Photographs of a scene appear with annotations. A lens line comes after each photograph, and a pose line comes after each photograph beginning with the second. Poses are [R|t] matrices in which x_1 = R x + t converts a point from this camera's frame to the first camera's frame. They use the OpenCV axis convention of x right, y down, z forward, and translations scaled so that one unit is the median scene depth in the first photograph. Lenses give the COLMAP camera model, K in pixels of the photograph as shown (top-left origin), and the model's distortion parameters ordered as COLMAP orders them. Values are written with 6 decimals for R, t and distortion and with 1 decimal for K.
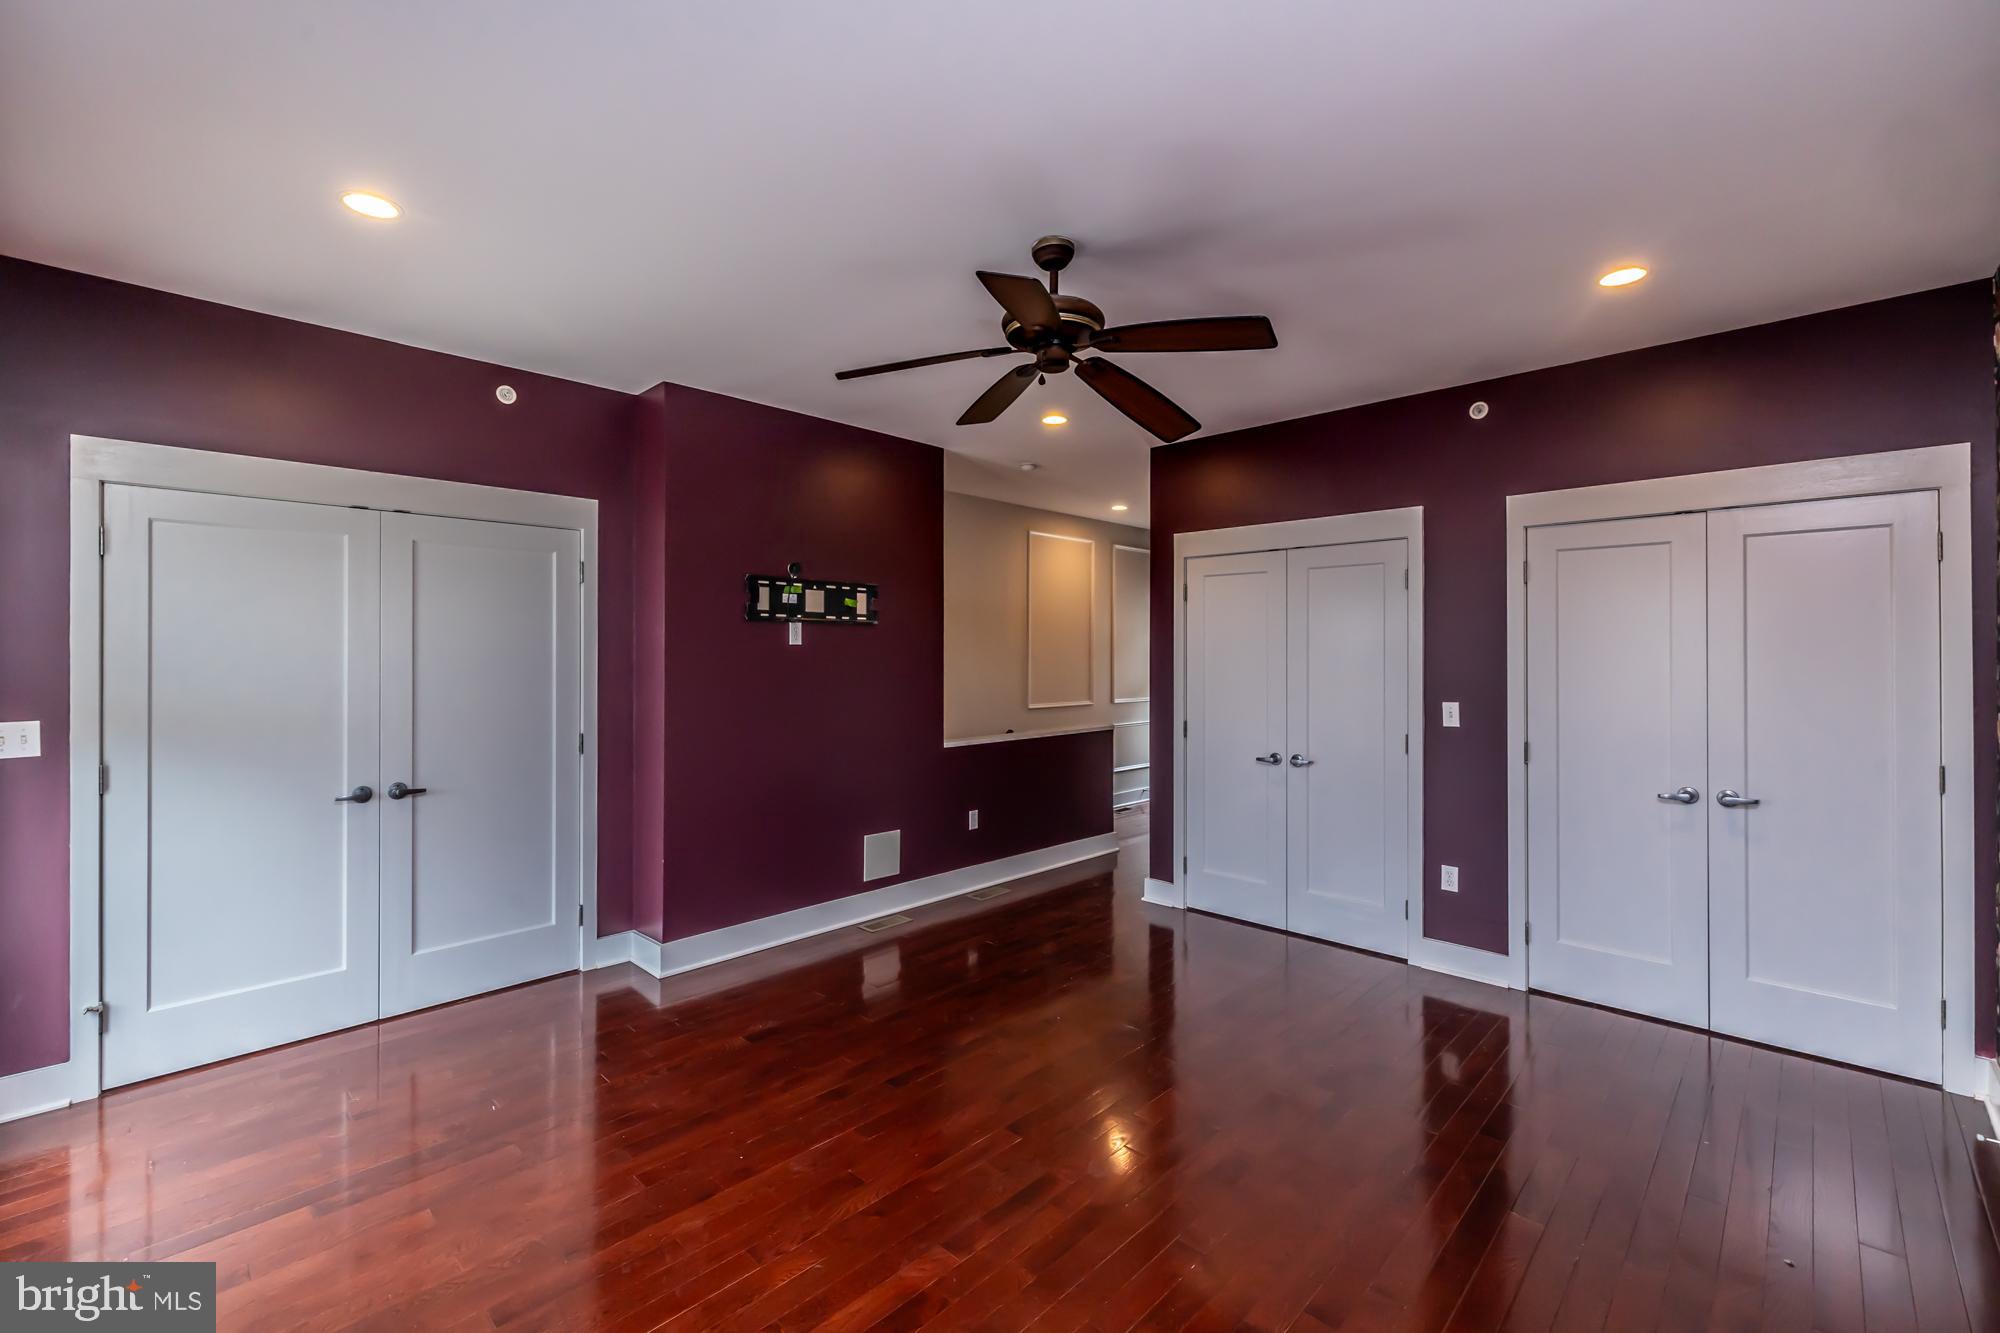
lens RADIAL K [[851.5, 0, 1003.9], [0, 851.5, 648.9], [0, 0, 1]] dist [-0.001334, 0.000142]
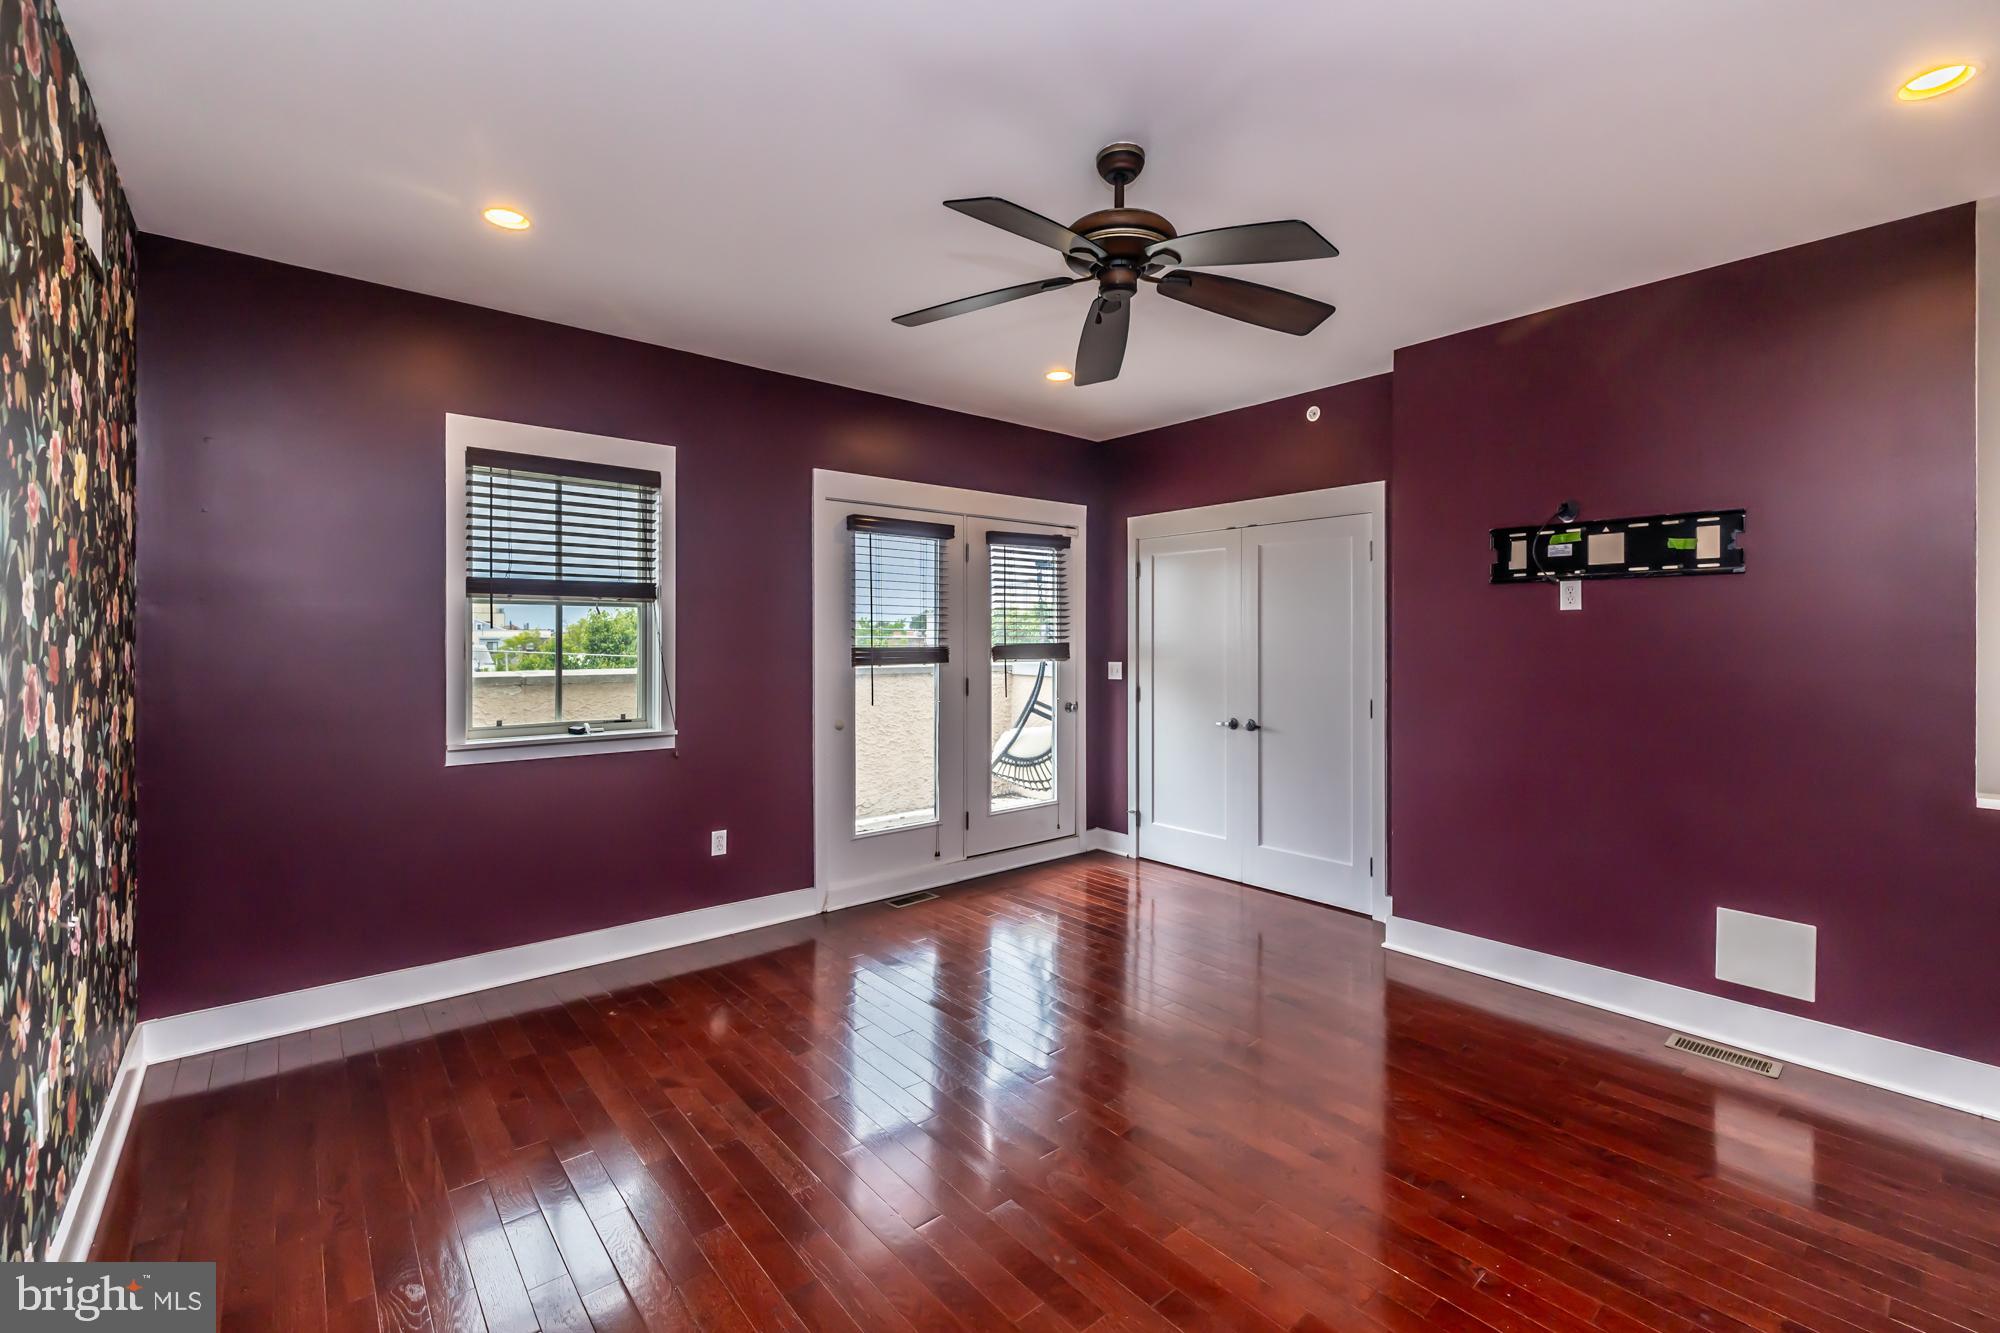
lens RADIAL K [[851.5, 0, 1003.9], [0, 851.5, 648.9], [0, 0, 1]] dist [-0.001334, 0.000142]
pose [[-0.110281, 0.003541, -0.993894, 0.570922], [-0.003411, 0.999986, 0.003941, 0.028659], [0.993895, 0.003825, -0.110267, 0.586524]]
